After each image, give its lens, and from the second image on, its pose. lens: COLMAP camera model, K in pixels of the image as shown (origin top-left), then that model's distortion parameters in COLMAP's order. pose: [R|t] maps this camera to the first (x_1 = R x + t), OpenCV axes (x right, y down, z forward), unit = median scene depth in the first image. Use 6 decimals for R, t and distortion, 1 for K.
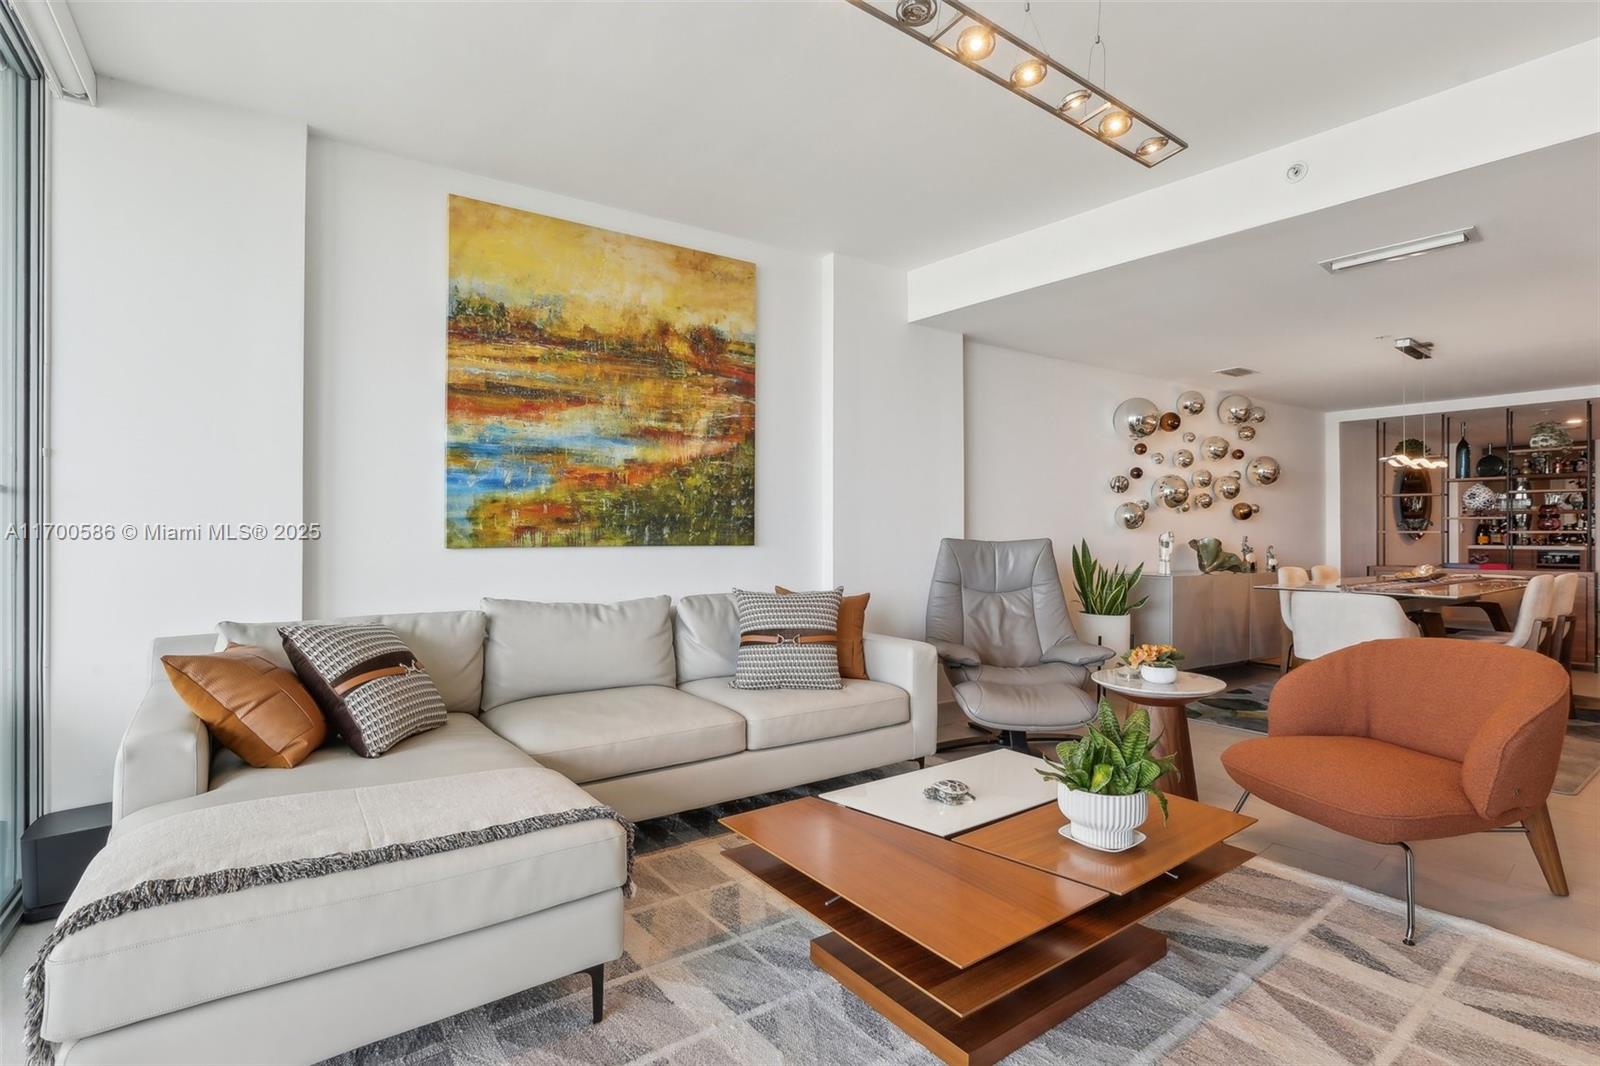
lens RADIAL K [[758.7, 0, 819.5], [0, 758.7, 529.3], [0, 0, 1]] dist [-0.004386, -0.000012]
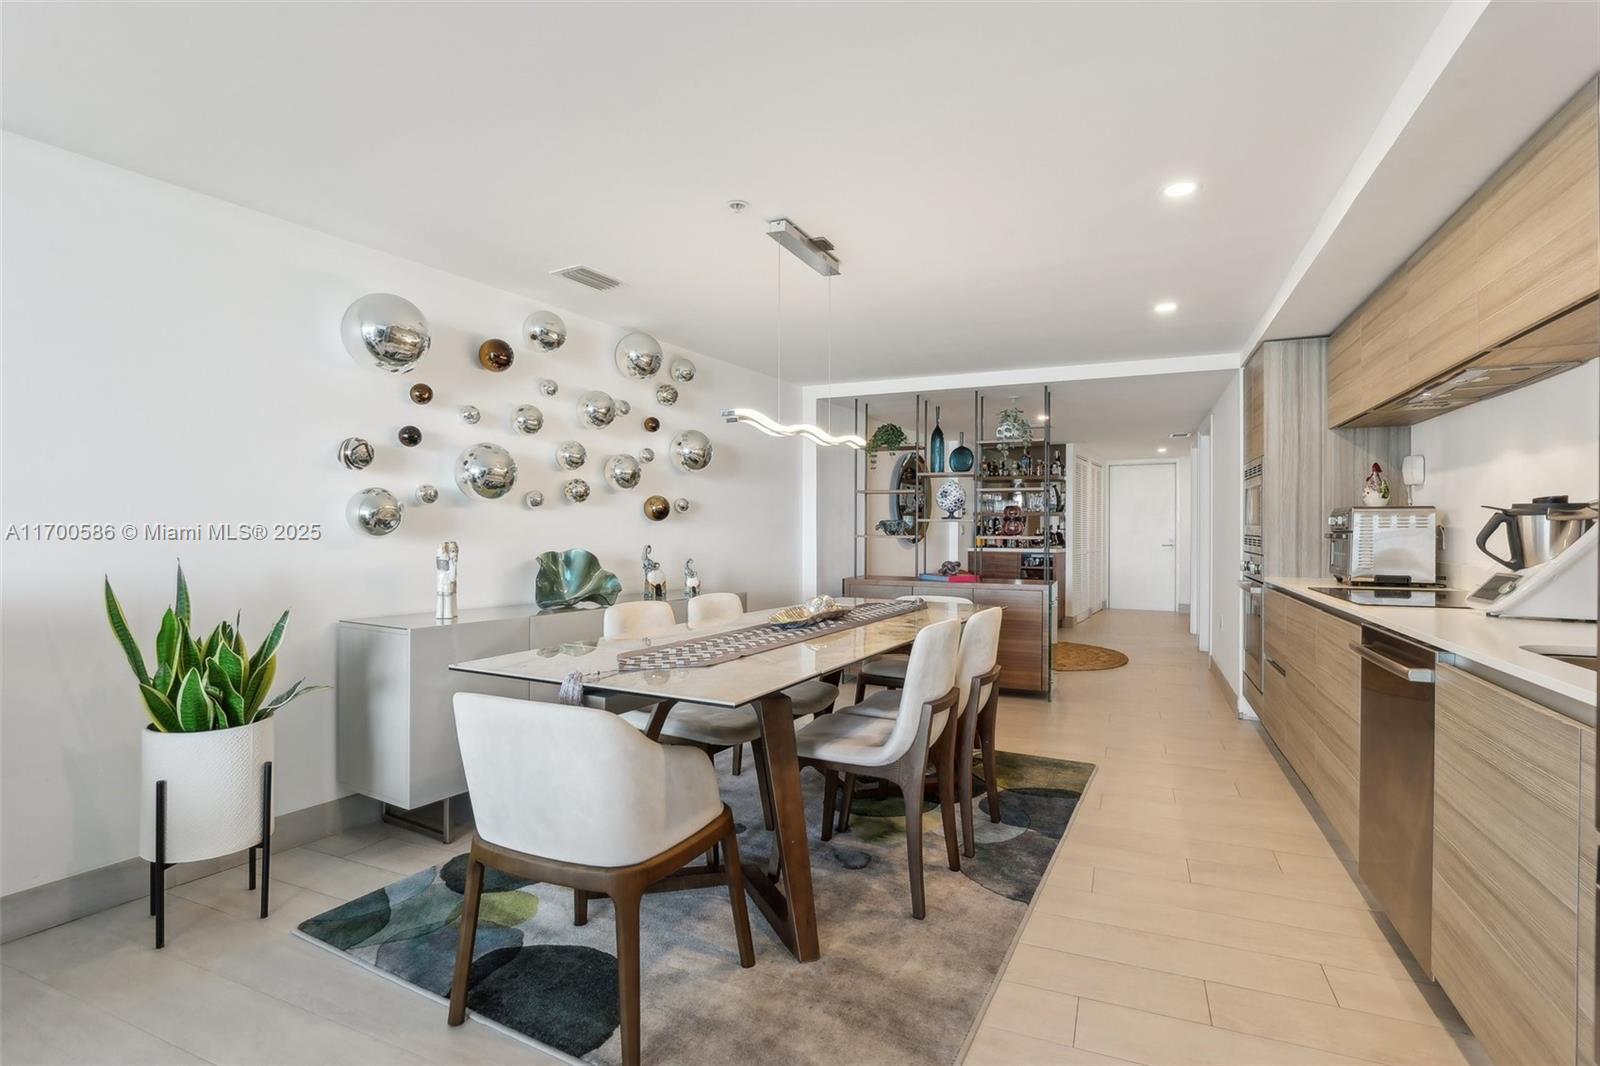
lens RADIAL K [[753.5, 0, 806.7], [0, 753.5, 528.1], [0, 0, 1]] dist [-0.019427, 0.000117]
pose [[0.904034, 0.003541, 0.427446, 0.671030], [-0.005055, 0.999984, 0.002407, -0.013697], [-0.427431, -0.004337, 0.904038, 0.563998]]
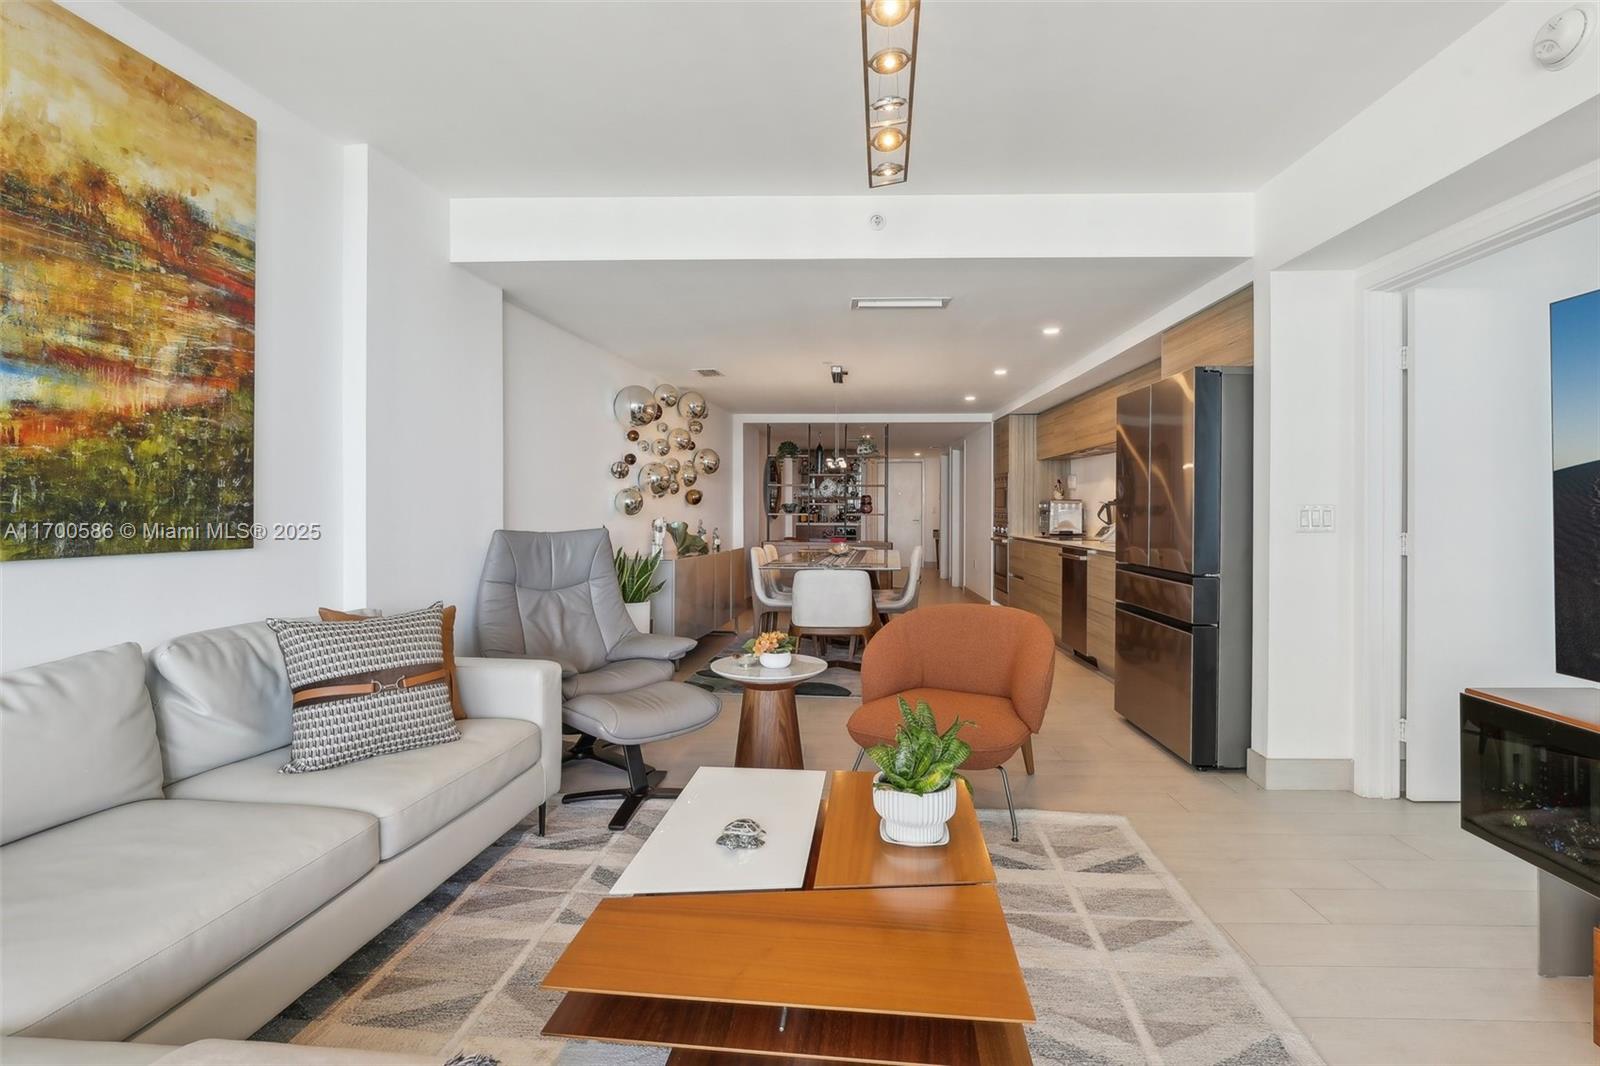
lens RADIAL K [[754.0, 0, 806.8], [0, 754.0, 513.9], [0, 0, 1]] dist [-0.018736, 0.011132]
pose [[0.685639, -0.002433, 0.727938, -0.232491], [-0.006227, 0.999938, 0.009206, -0.017932], [-0.727915, -0.010845, 0.685581, 0.202870]]
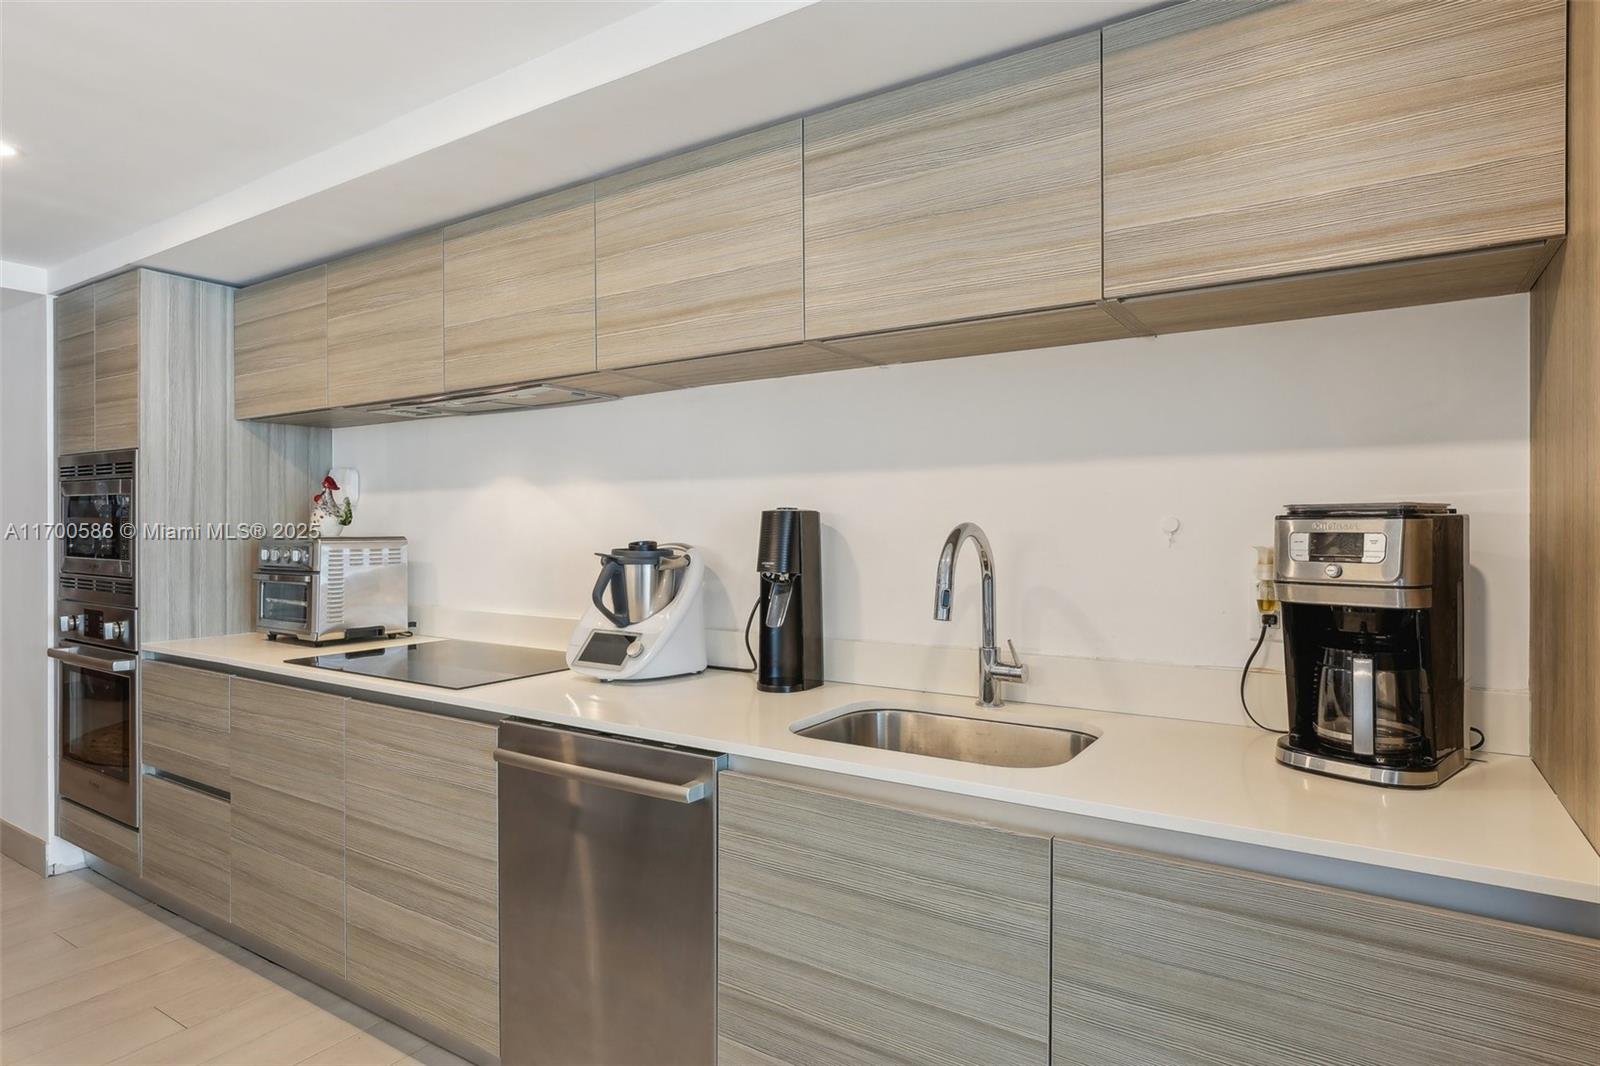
lens RADIAL K [[892.3, 0, 792.1], [0, 892.3, 516.6], [0, 0, 1]] dist [-0.002114, 0.000238]
pose [[-0.263039, 0.006462, 0.964764, 0.796207], [-0.000657, 0.999976, -0.006877, -0.053762], [-0.964785, -0.002443, -0.263029, 0.902178]]
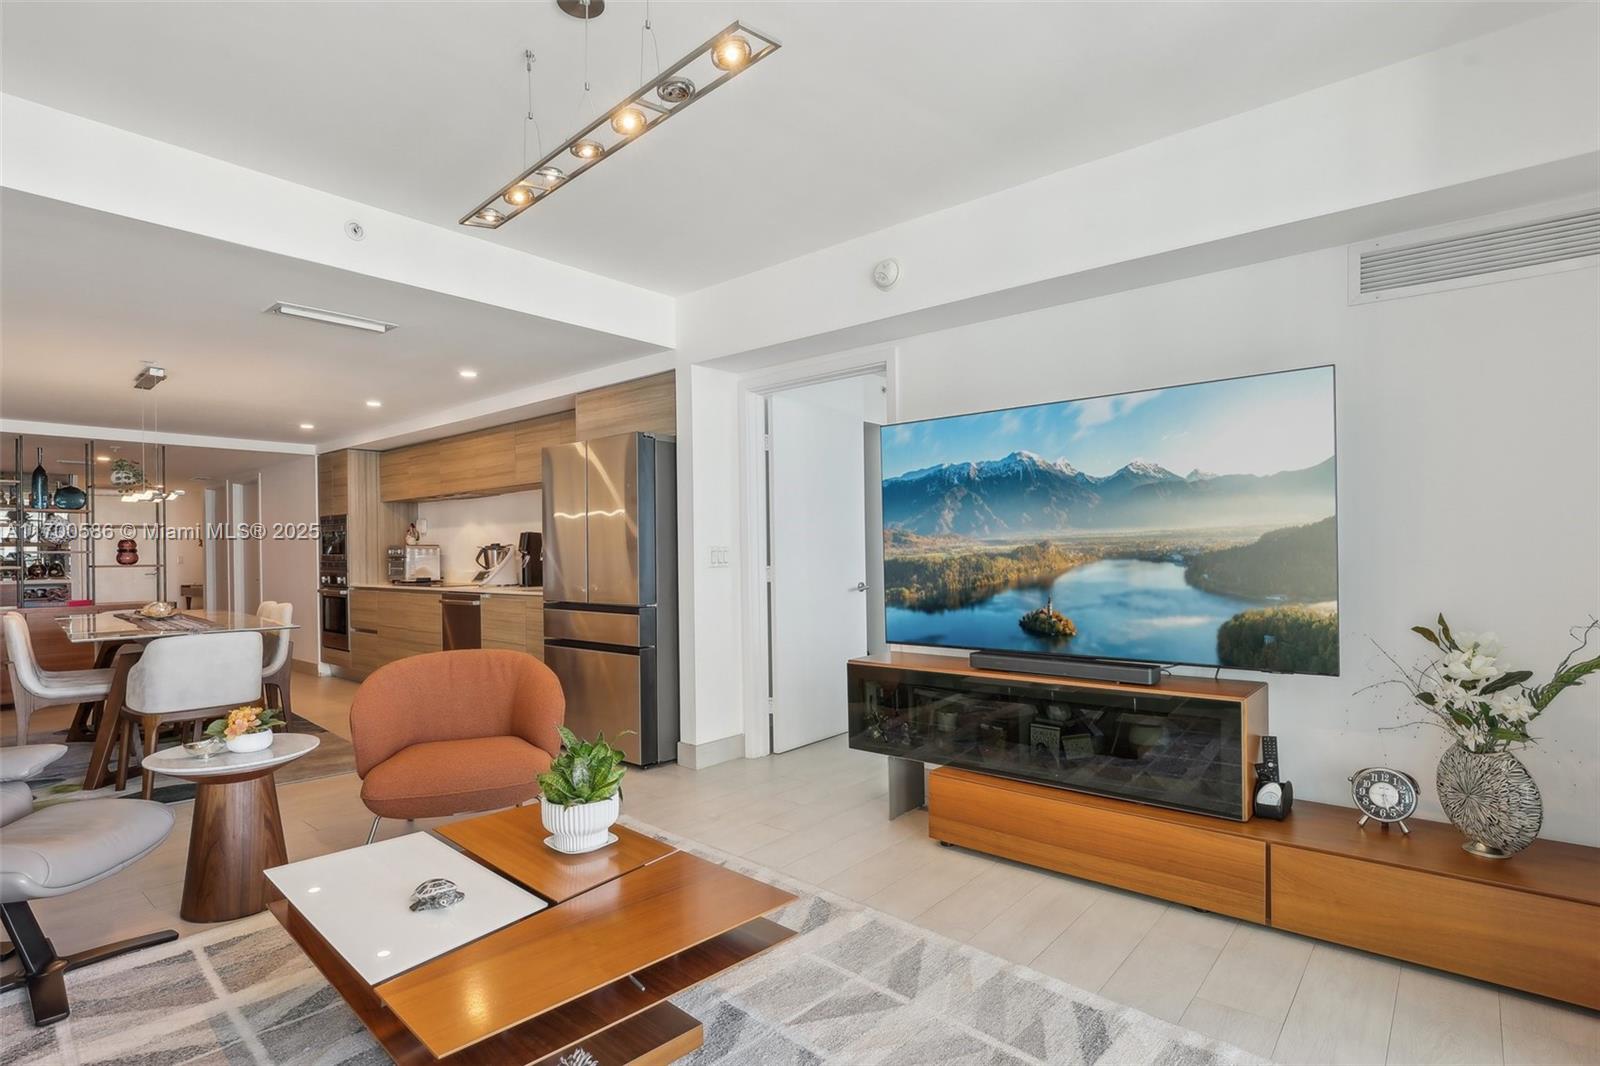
lens RADIAL K [[804.7, 0, 791.3], [0, 804.7, 554.6], [0, 0, 1]] dist [-0.002033, -0.000160]
pose [[-0.129940, -0.000774, 0.991522, -0.427838], [0.007661, 0.999969, 0.001784, -0.013168], [-0.991492, 0.007828, -0.129930, 0.415259]]
